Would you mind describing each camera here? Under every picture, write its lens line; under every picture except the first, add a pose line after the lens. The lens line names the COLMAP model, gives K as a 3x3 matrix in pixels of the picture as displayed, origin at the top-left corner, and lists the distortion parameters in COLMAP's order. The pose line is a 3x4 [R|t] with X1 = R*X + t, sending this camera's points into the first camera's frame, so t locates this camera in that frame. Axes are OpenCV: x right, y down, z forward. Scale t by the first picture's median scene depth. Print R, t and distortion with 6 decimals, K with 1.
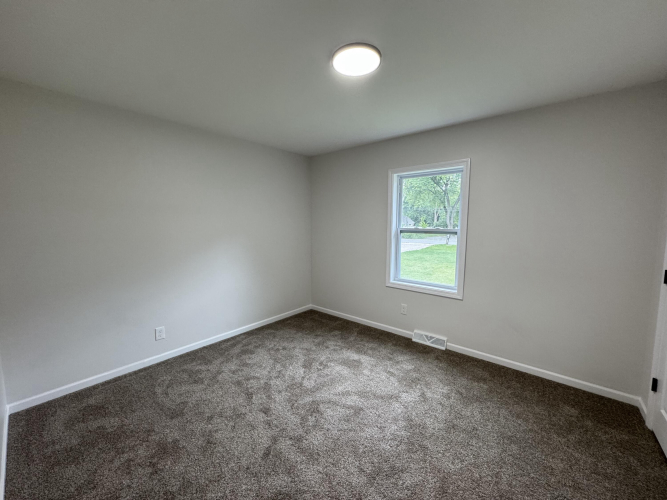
lens RADIAL K [[265.5, 0, 333.5], [0, 265.5, 250.0], [0, 0, 1]] dist [0.000688, -0.000045]
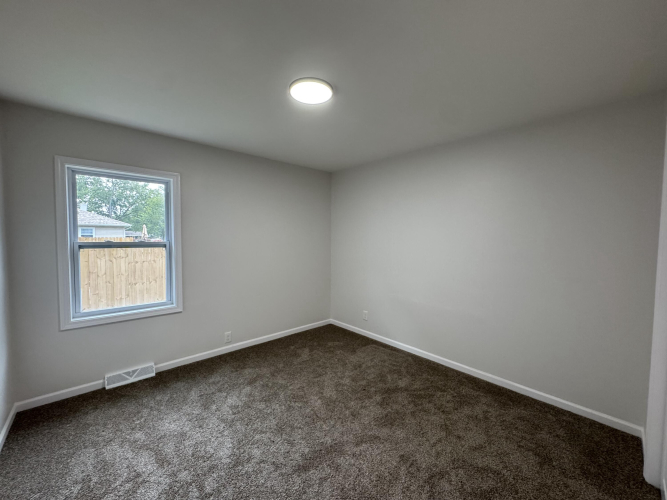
lens RADIAL K [[265.5, 0, 333.5], [0, 265.5, 250.0], [0, 0, 1]] dist [0.000688, -0.000045]
pose [[0.144809, -0.055465, 0.987904, -0.582266], [0.082342, 0.995640, 0.043829, -0.061051], [-0.986027, 0.075000, 0.148744, 0.376022]]
